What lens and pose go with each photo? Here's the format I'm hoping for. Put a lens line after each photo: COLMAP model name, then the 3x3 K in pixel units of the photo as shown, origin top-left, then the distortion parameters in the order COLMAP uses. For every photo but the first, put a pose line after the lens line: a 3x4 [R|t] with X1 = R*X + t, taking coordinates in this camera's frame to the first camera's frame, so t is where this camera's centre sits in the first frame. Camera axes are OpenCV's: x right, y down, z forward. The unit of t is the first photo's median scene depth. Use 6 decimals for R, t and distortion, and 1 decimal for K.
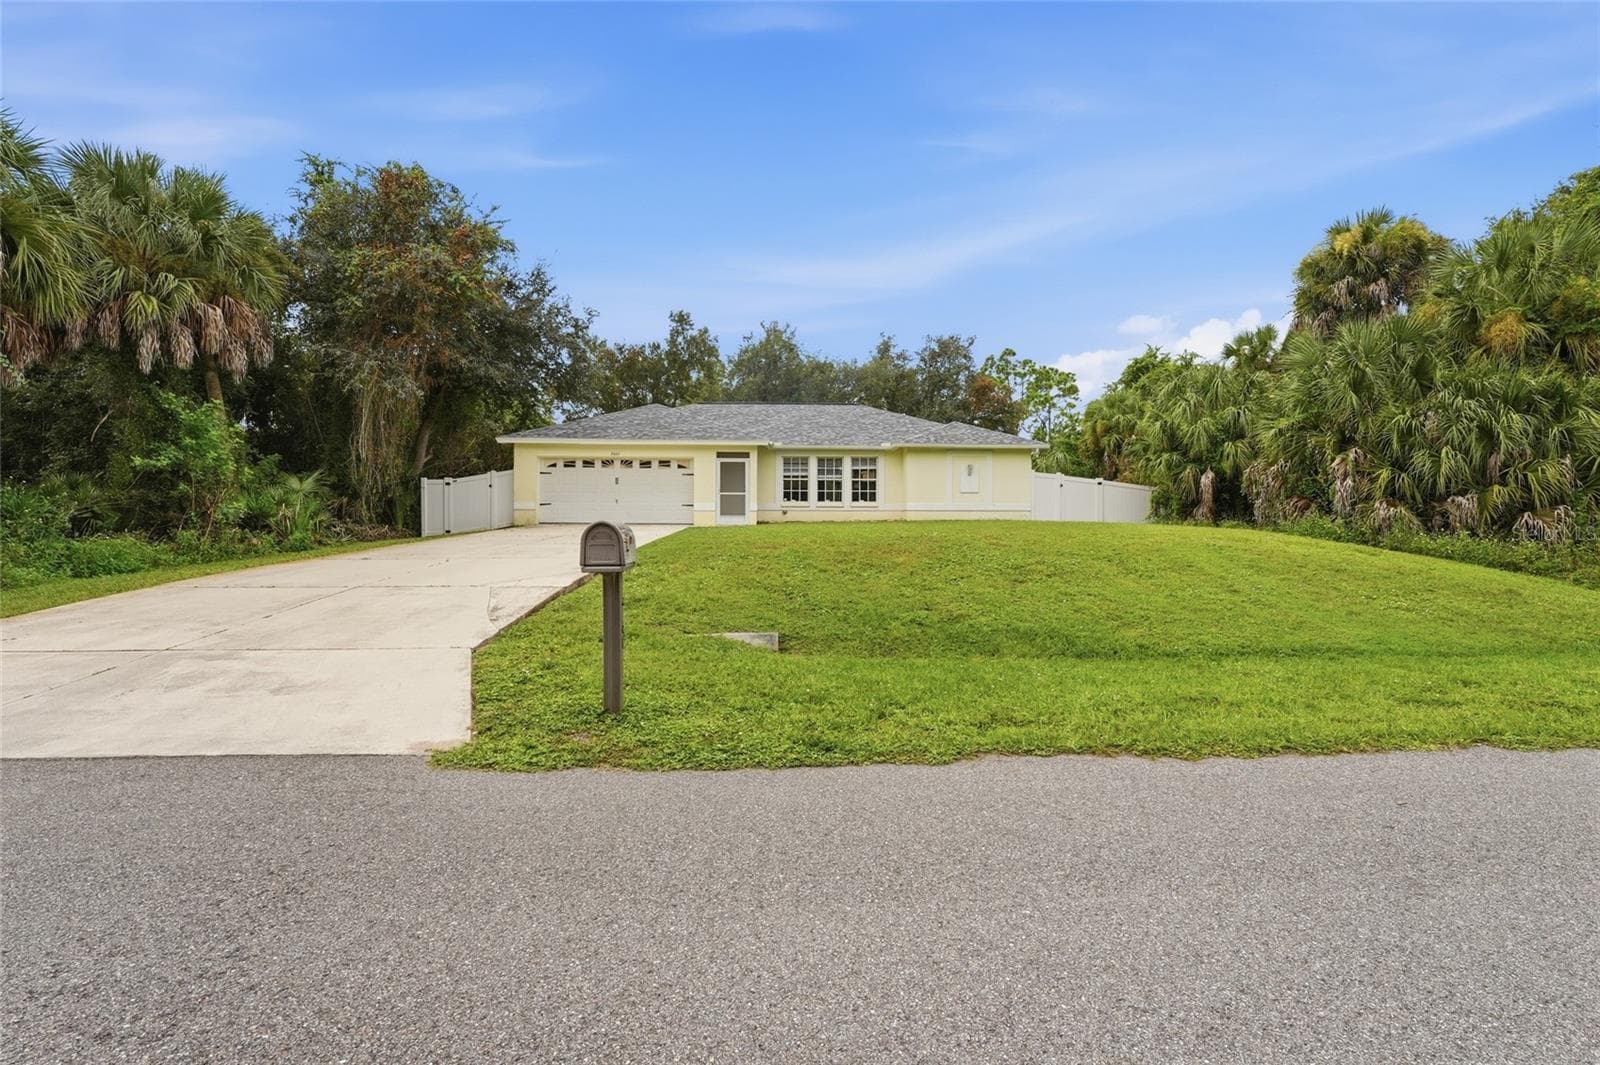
lens RADIAL K [[714.7, 0, 800.0], [0, 714.7, 532.5], [0, 0, 1]] dist [-0.001428, 0.000102]
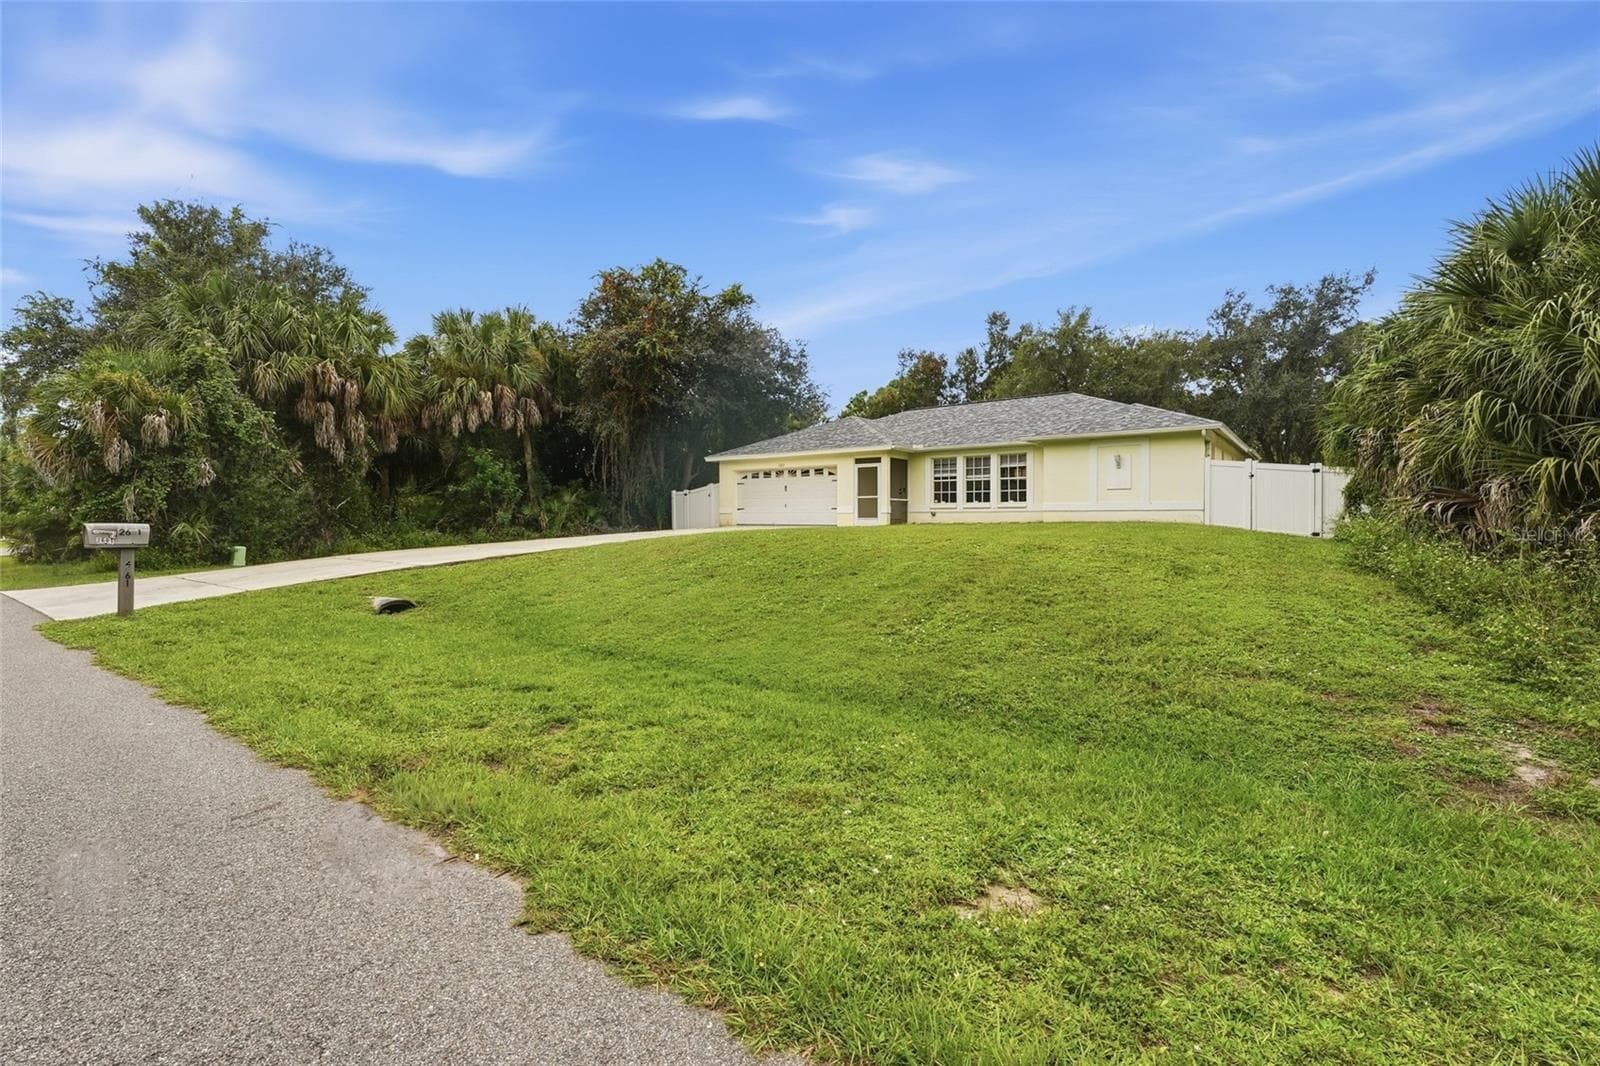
lens RADIAL K [[700.0, 0, 800.0], [0, 700.0, 533.0], [0, 0, 1]] dist [-0.000557, -0.000190]
pose [[0.774311, 0.009523, -0.632733, 0.478580], [-0.010336, 0.999944, 0.002401, -0.002519], [0.632721, 0.004681, 0.774366, 0.133438]]
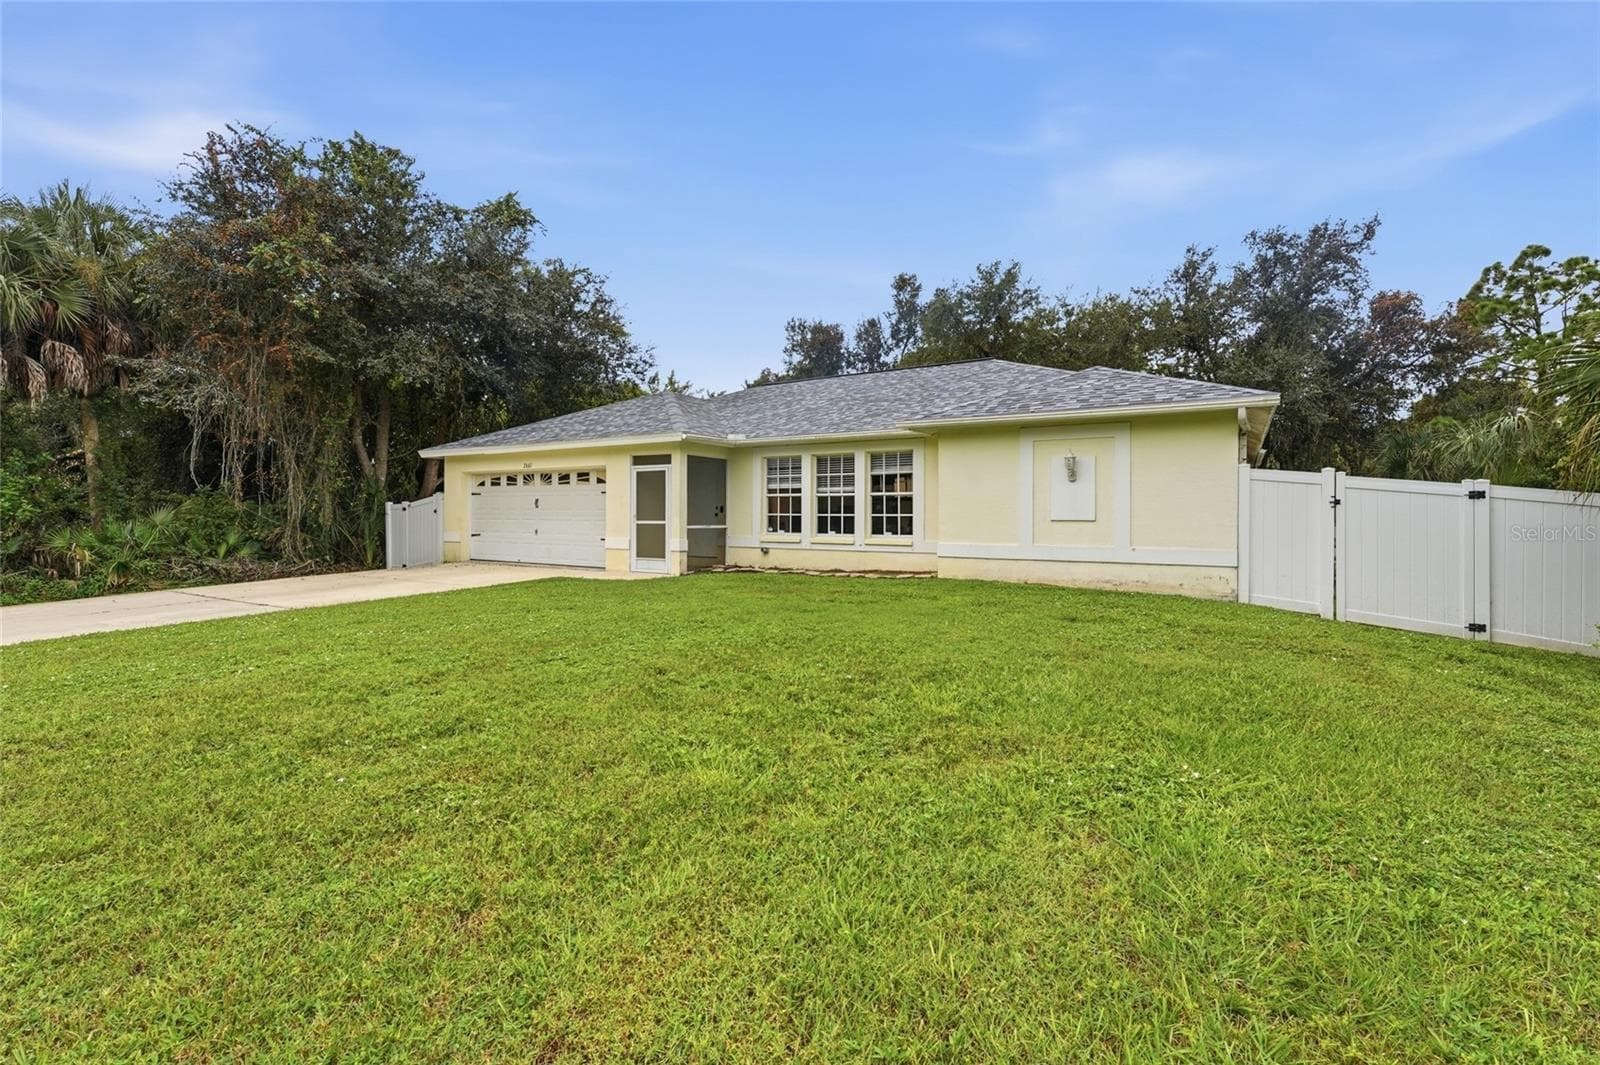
lens RADIAL K [[714.7, 0, 800.0], [0, 714.7, 532.5], [0, 0, 1]] dist [-0.001428, 0.000102]
pose [[0.832840, 0.012720, -0.553368, 0.349852], [-0.013770, 0.999903, 0.002260, -0.048239], [0.553343, 0.005738, 0.832934, 0.551319]]
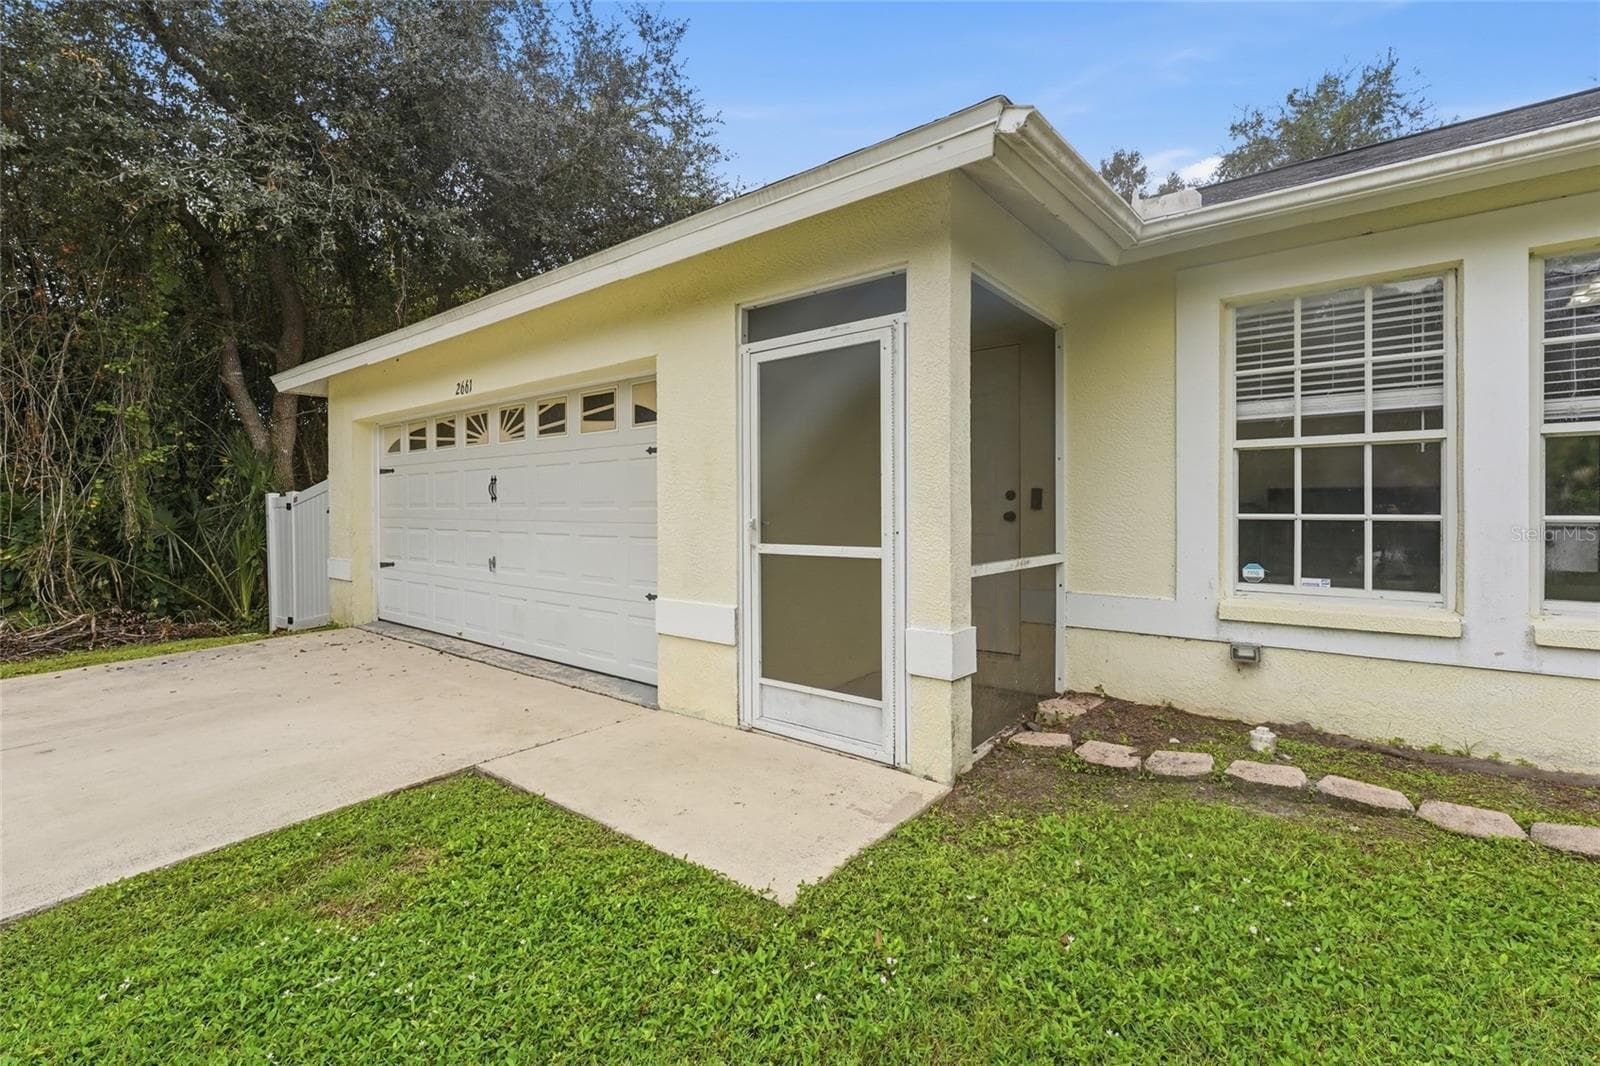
lens RADIAL K [[714.7, 0, 800.0], [0, 714.7, 533.0], [0, 0, 1]] dist [-0.001428, 0.000102]
pose [[0.754809, 0.014094, -0.655793, 0.008325], [-0.012588, 0.999896, 0.007000, -0.058530], [0.655824, 0.002971, 0.754908, 0.866119]]
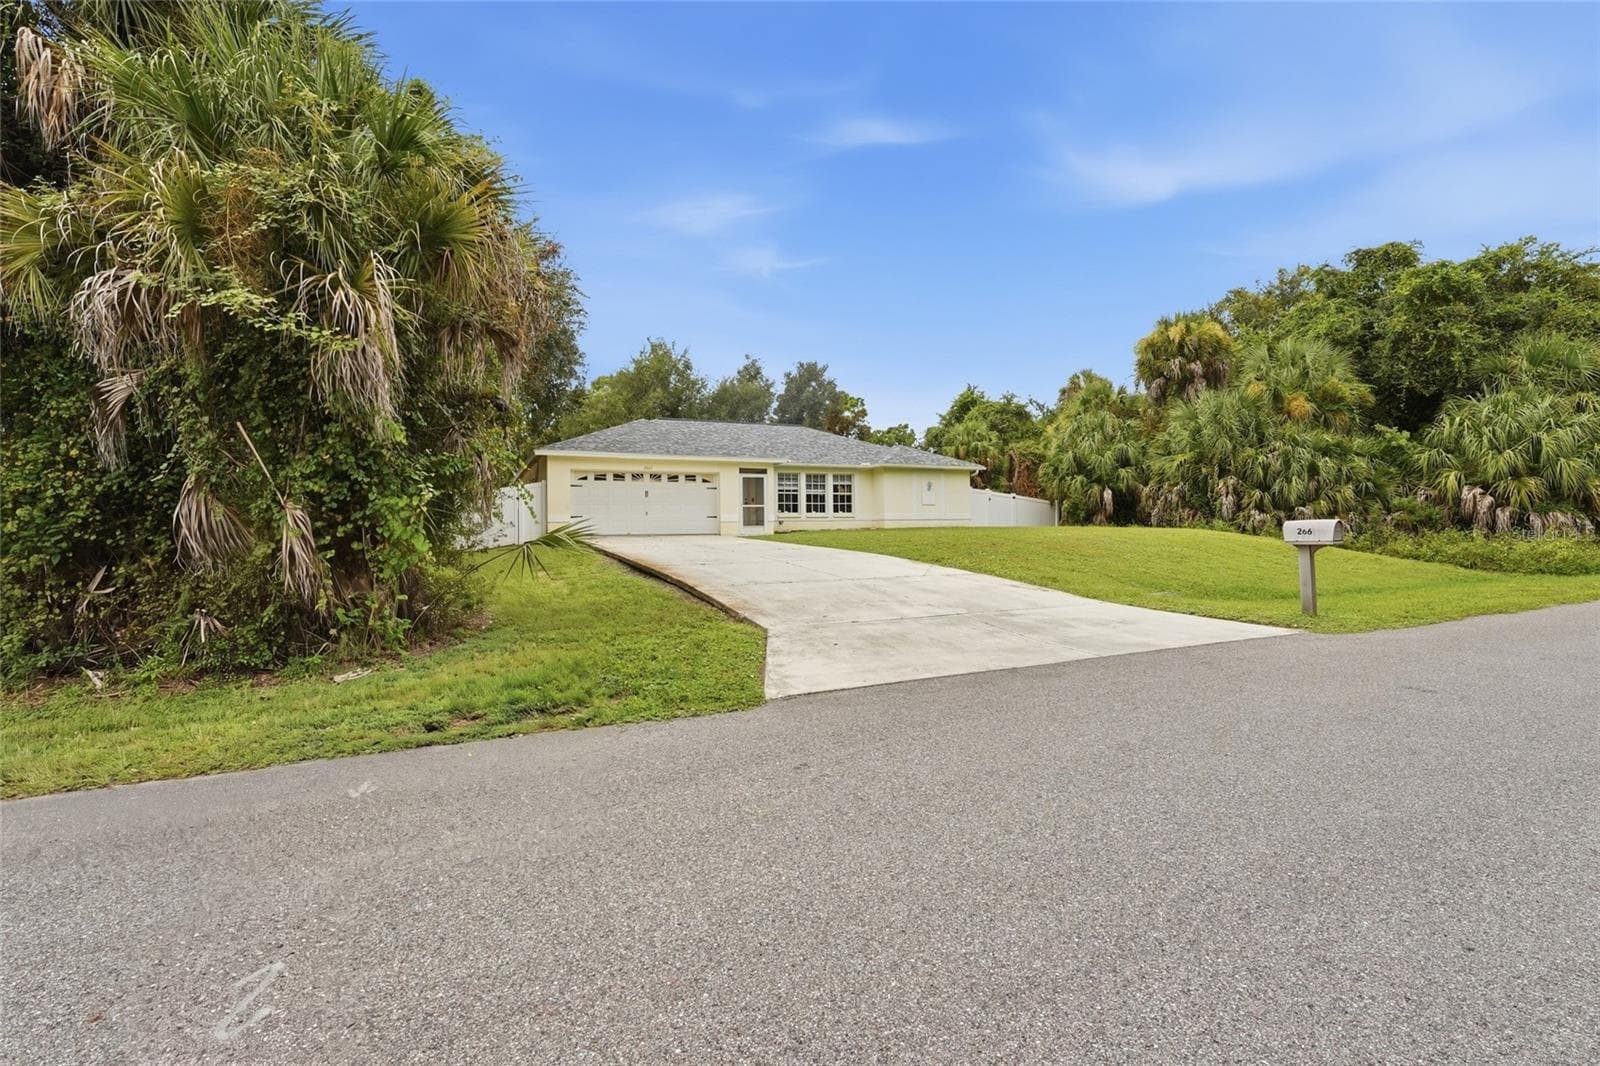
lens RADIAL K [[734.3, 0, 800.0], [0, 734.3, 533.0], [0, 0, 1]] dist [-0.000100, -0.000053]
pose [[0.923543, -0.015648, 0.383175, -0.457376], [0.022215, 0.999672, -0.012719, 0.003337], [-0.382850, 0.020259, 0.923588, -0.072425]]
